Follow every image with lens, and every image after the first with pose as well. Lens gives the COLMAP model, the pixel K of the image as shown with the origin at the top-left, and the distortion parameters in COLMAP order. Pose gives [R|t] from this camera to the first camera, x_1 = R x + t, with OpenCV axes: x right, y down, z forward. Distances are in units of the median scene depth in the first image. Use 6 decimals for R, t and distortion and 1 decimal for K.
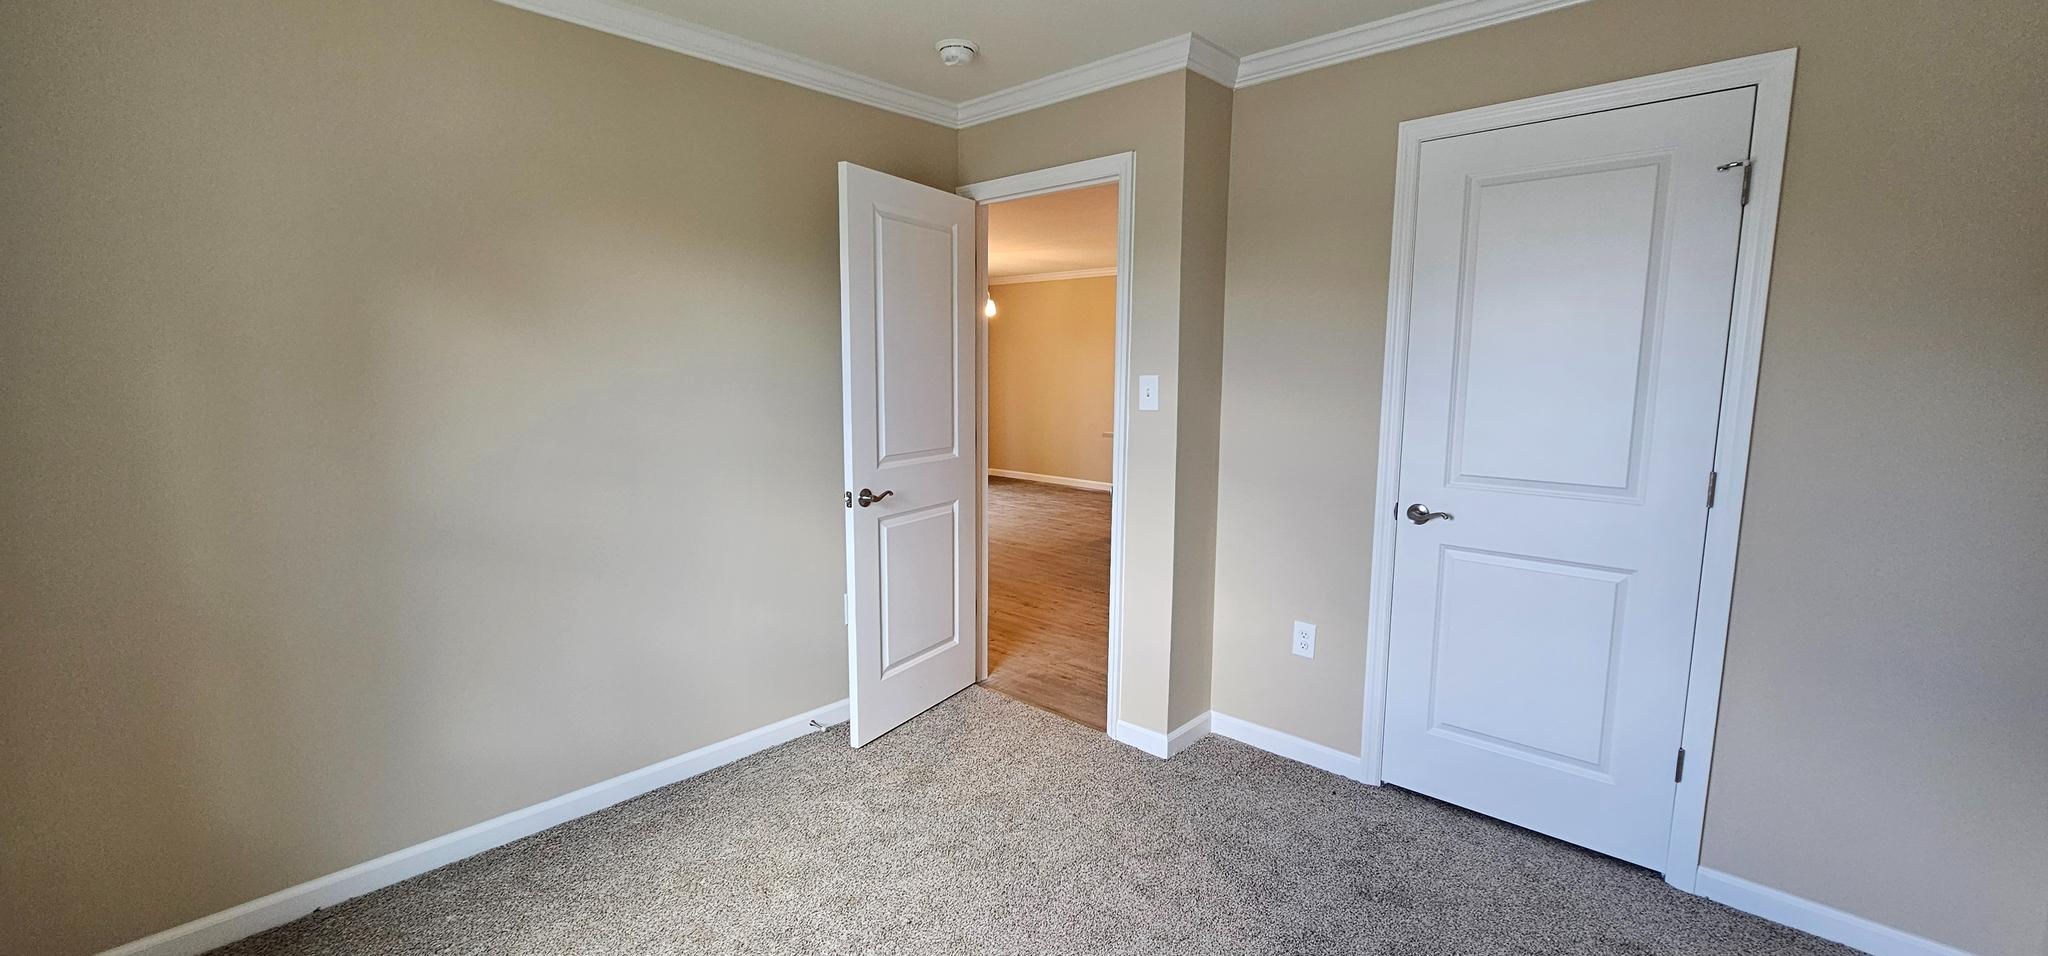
lens RADIAL K [[838.1, 0, 1028.8], [0, 838.1, 476.8], [0, 0, 1]] dist [0.000003, -0.000184]
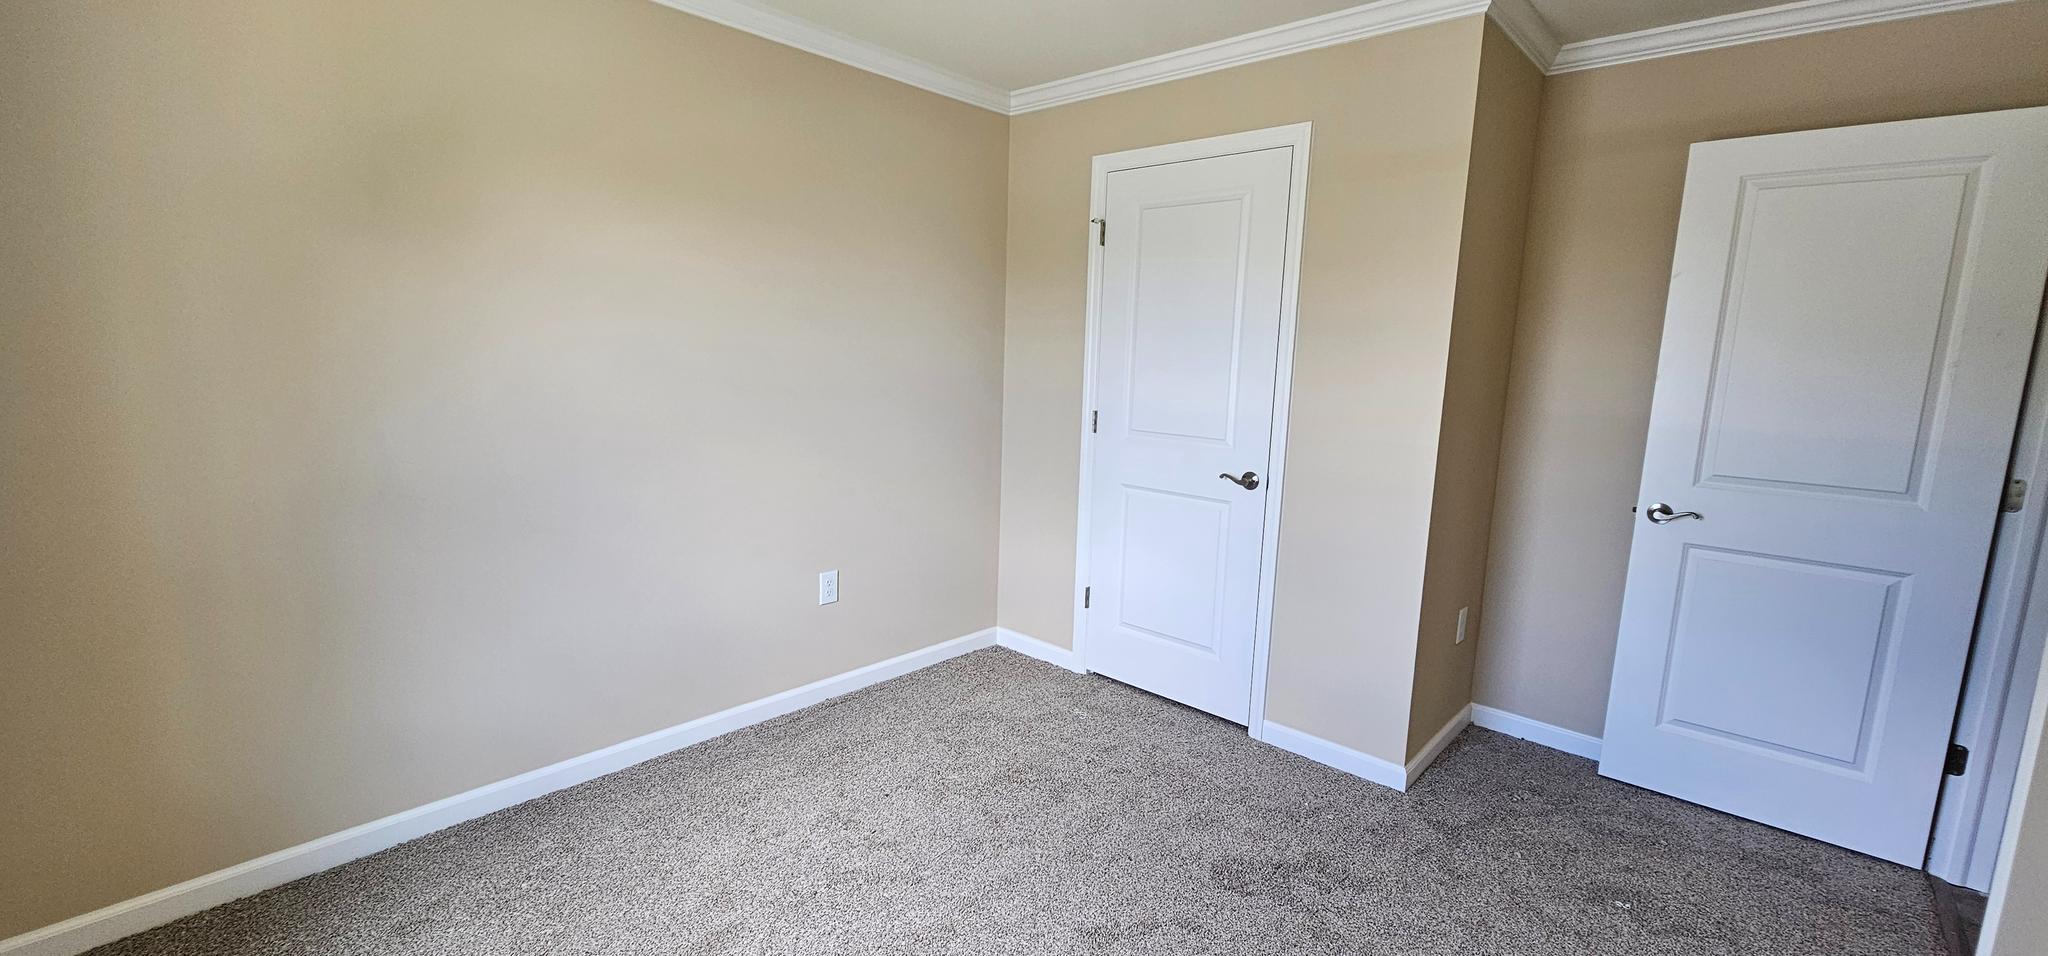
lens RADIAL K [[838.1, 0, 1017.4], [0, 838.1, 477.1], [0, 0, 1]] dist [0.000003, -0.000184]
pose [[0.999641, 0.024589, 0.010637, 0.290128], [-0.024865, 0.999336, 0.026650, 0.035331], [-0.009975, -0.026905, 0.999588, -0.270257]]
